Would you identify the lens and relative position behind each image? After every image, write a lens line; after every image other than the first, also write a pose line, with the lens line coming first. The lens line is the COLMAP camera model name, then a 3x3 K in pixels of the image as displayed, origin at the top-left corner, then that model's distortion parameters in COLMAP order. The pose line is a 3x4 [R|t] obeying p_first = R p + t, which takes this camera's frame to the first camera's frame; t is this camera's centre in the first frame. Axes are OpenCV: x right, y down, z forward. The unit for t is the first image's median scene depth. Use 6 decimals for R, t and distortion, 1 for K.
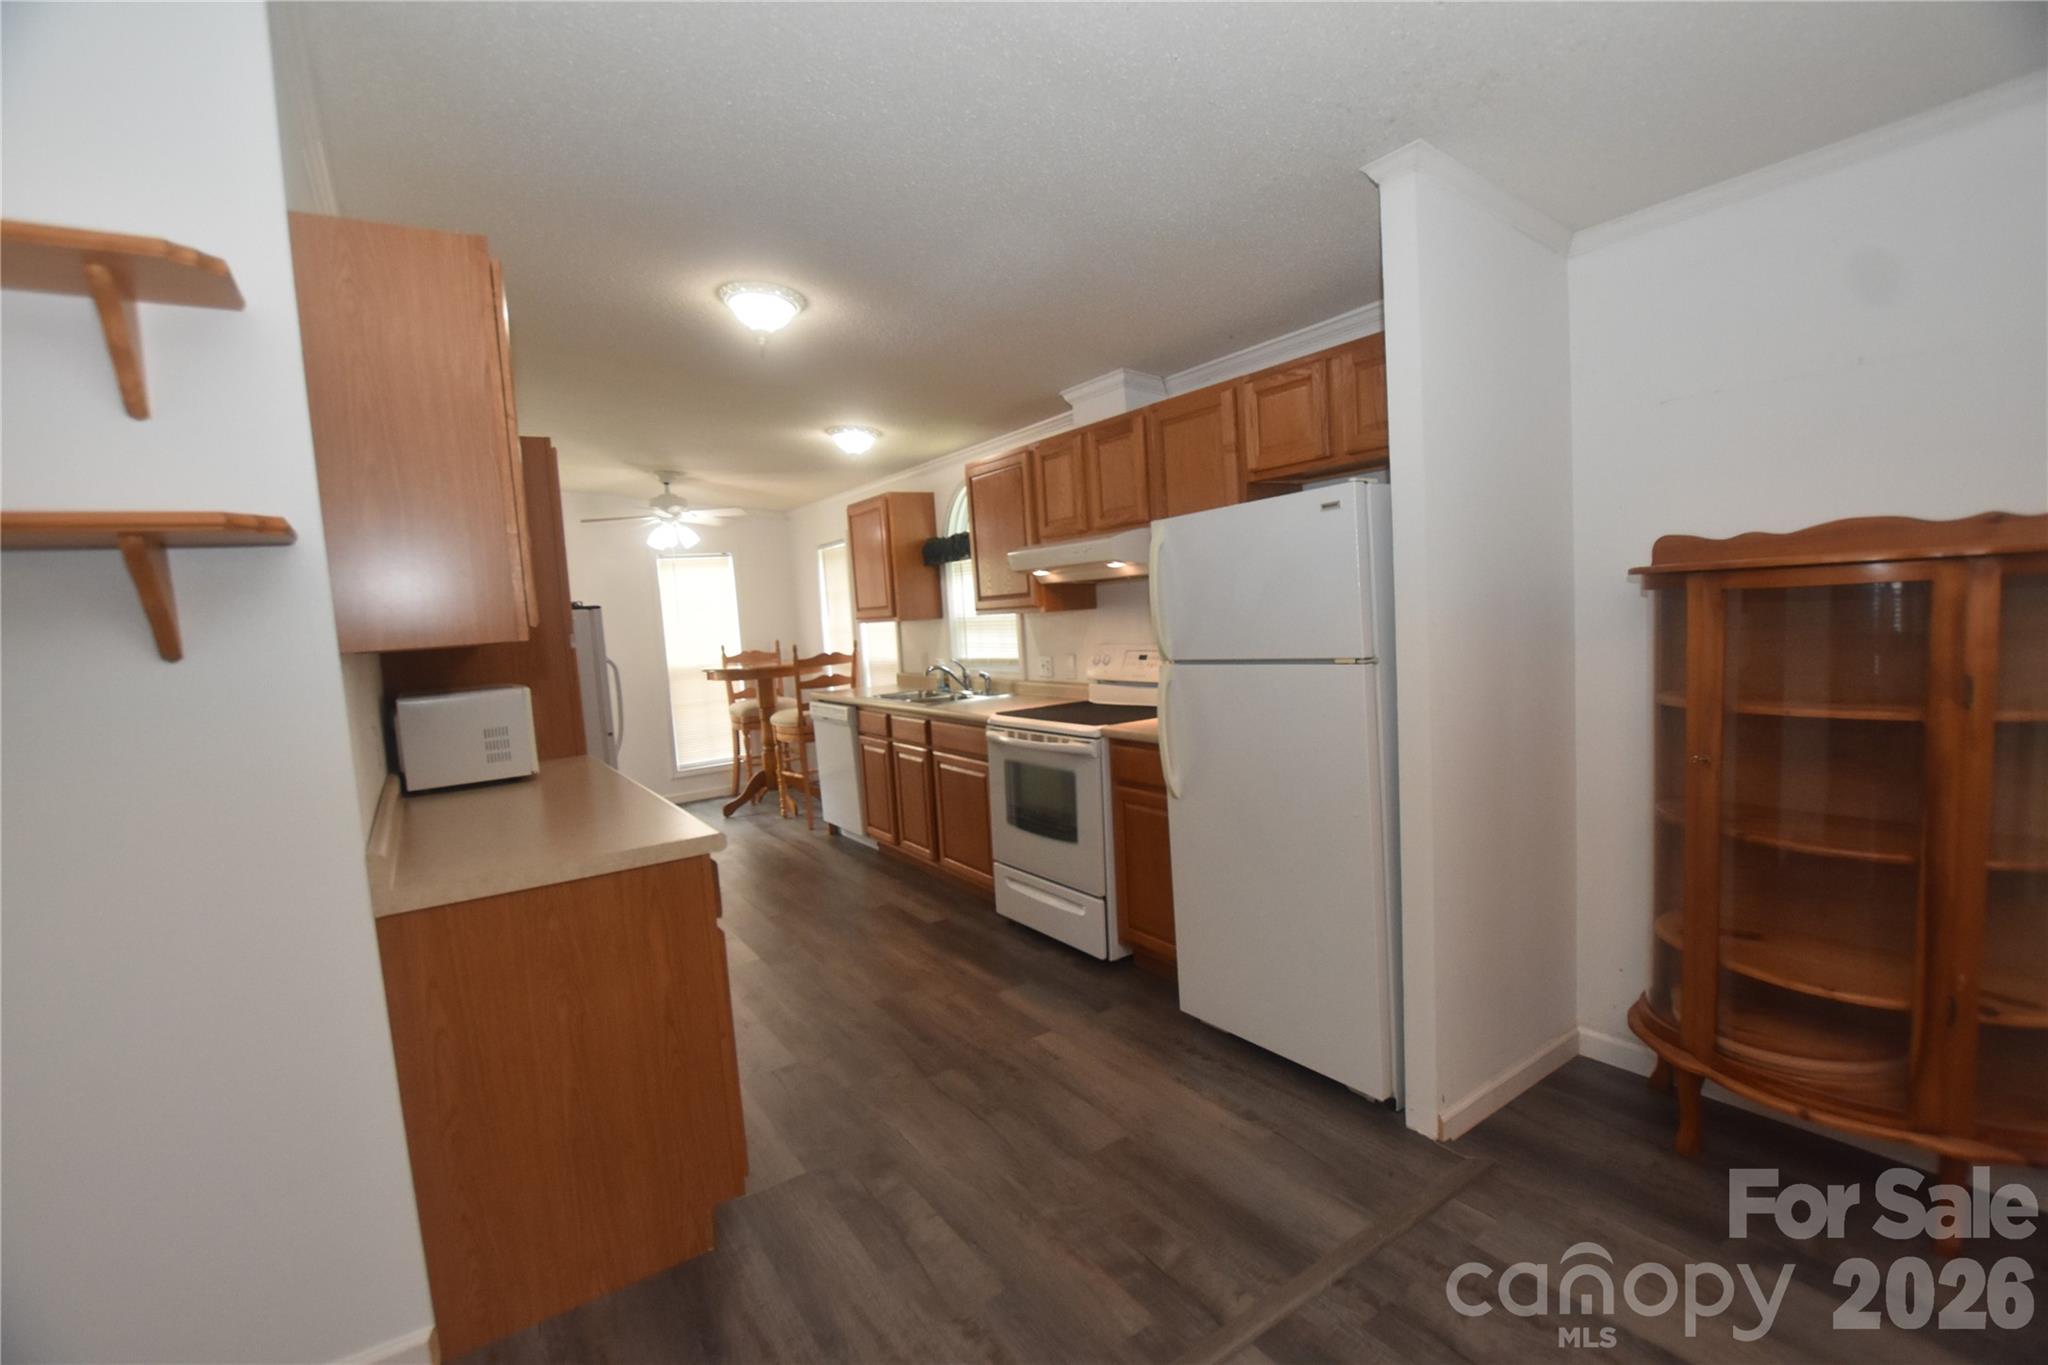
lens RADIAL K [[913.1, 0, 1037.9], [0, 913.1, 685.8], [0, 0, 1]] dist [-0.021958, 0.000744]
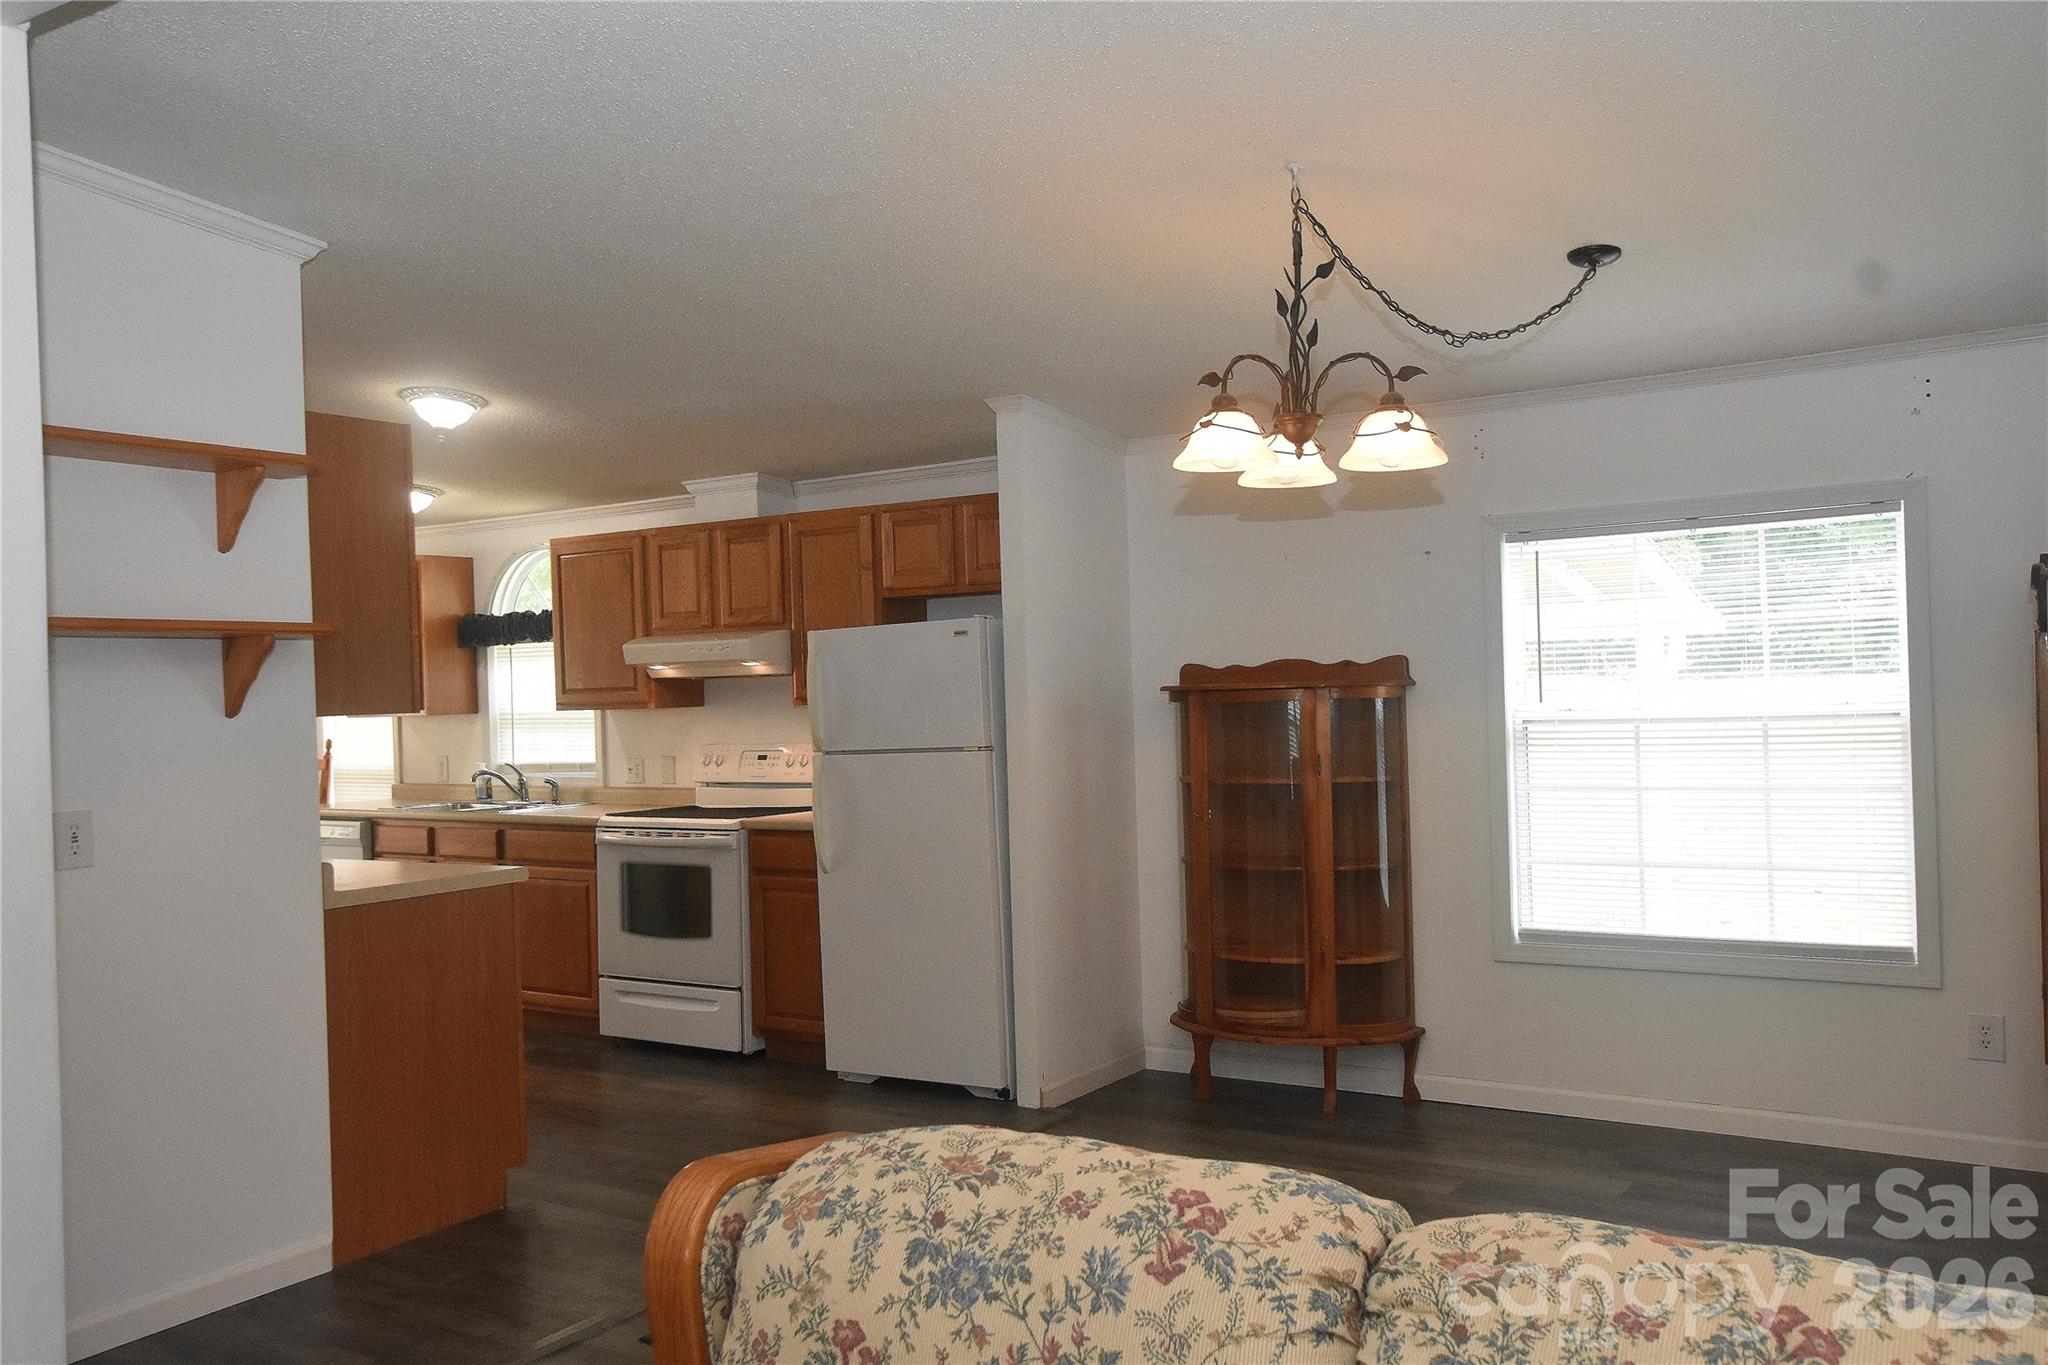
lens RADIAL K [[1658.4, 0, 1022.6], [0, 1658.4, 673.2], [0, 0, 1]] dist [0.036401, -0.000214]
pose [[0.925653, 0.034845, 0.376766, -0.340169], [0.006862, 0.994041, -0.108792, 0.084732], [-0.378312, 0.103289, 0.919898, -0.846632]]
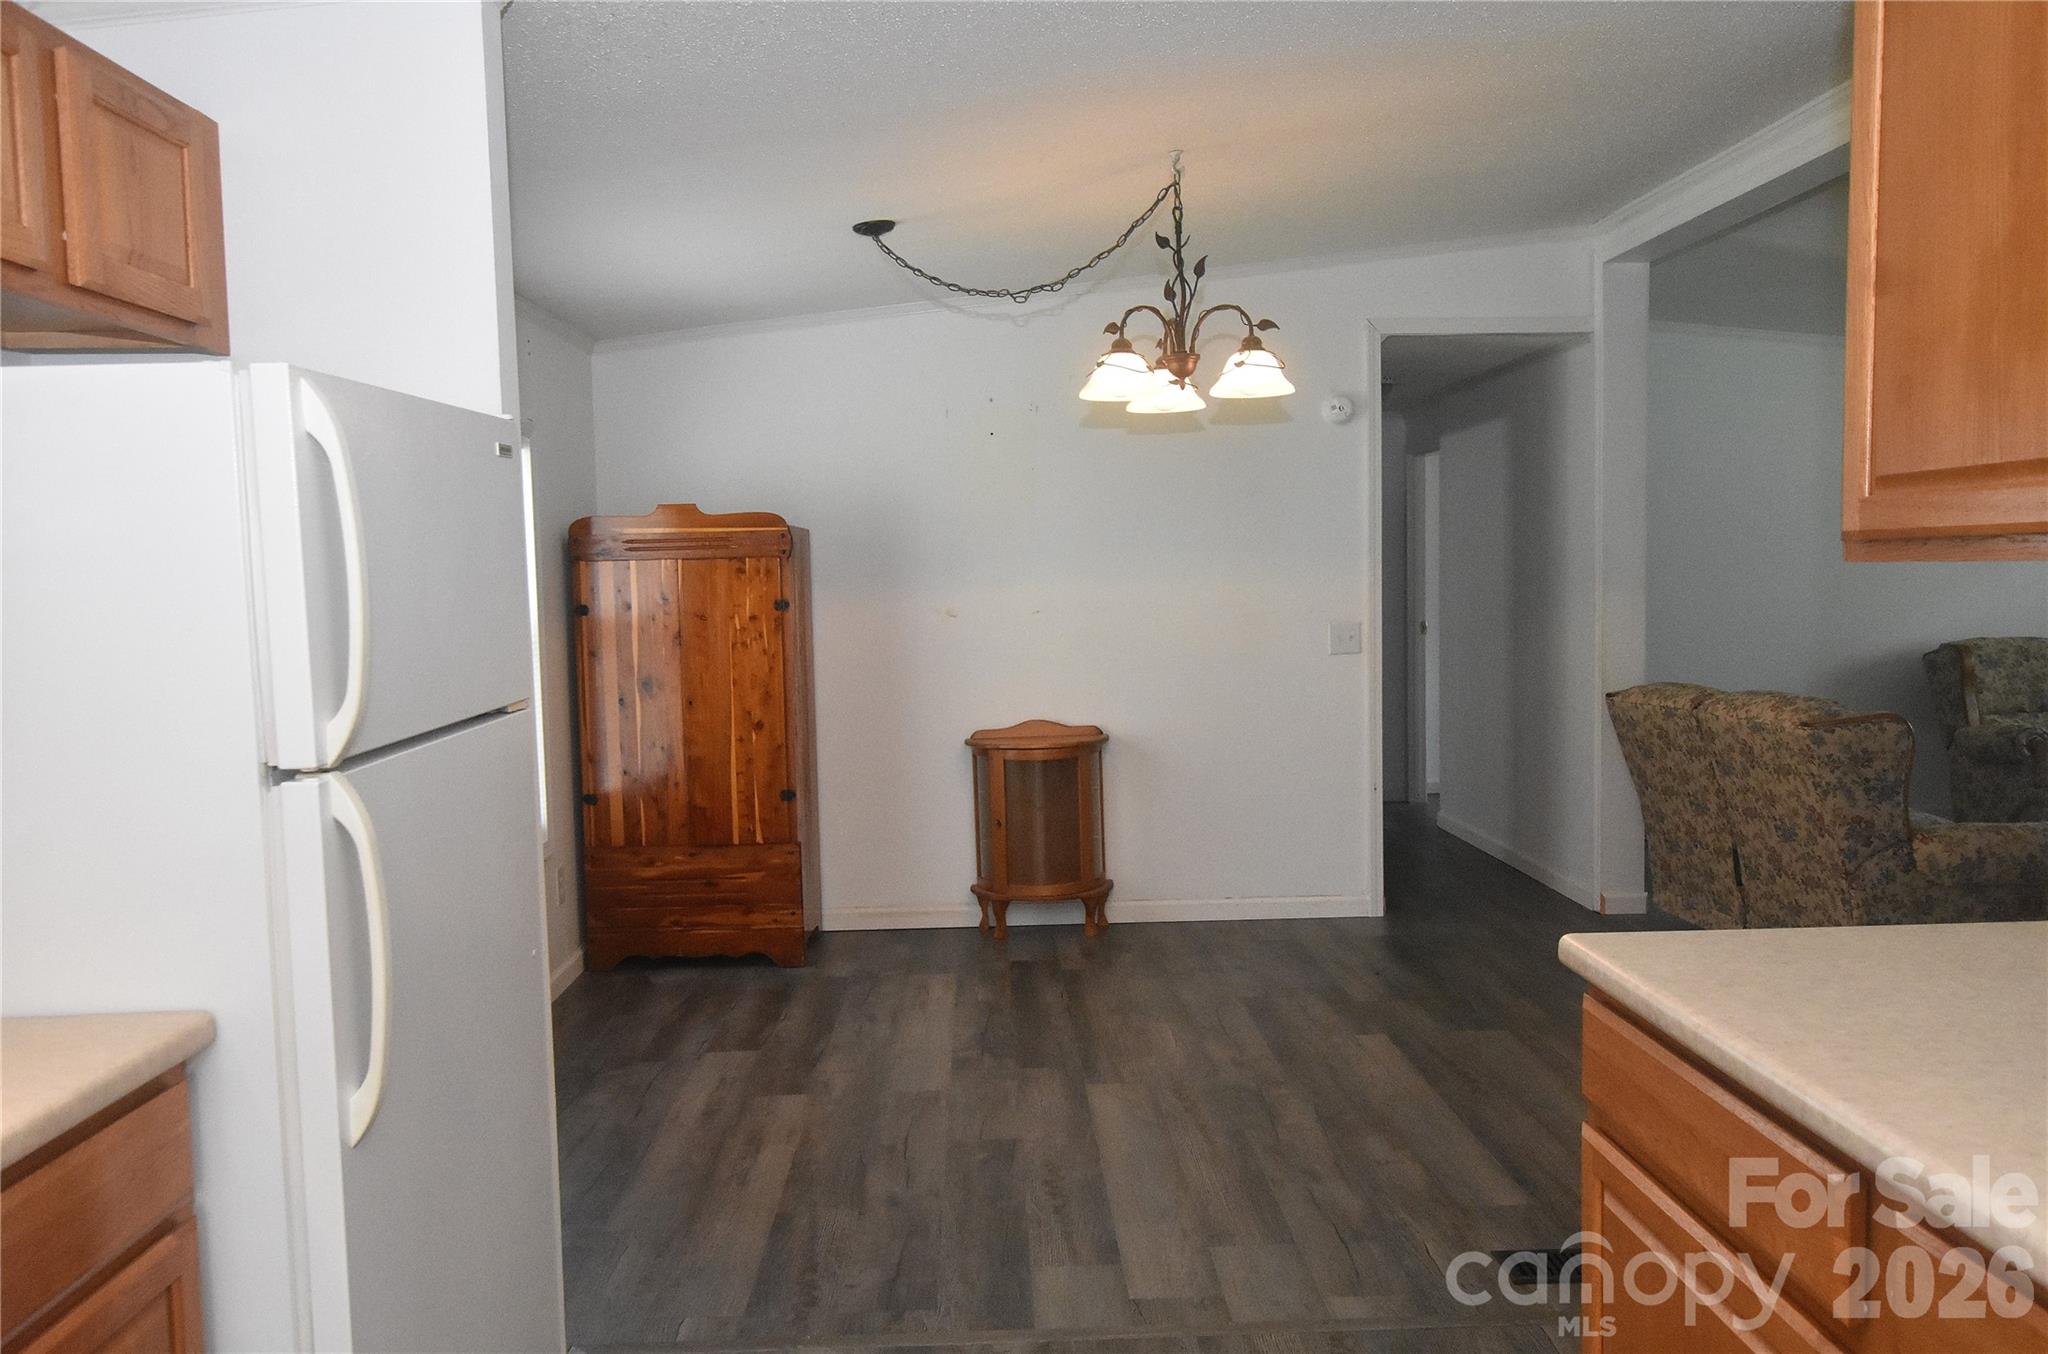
lens RADIAL K [[1549.0, 0, 1019.0], [0, 1549.0, 689.5], [0, 0, 1]] dist [0.003061, -0.000327]
pose [[-0.837099, 0.037304, 0.545777, -0.336115], [0.119574, 0.986025, 0.116005, -0.080011], [-0.533823, 0.162368, -0.829861, 1.109996]]
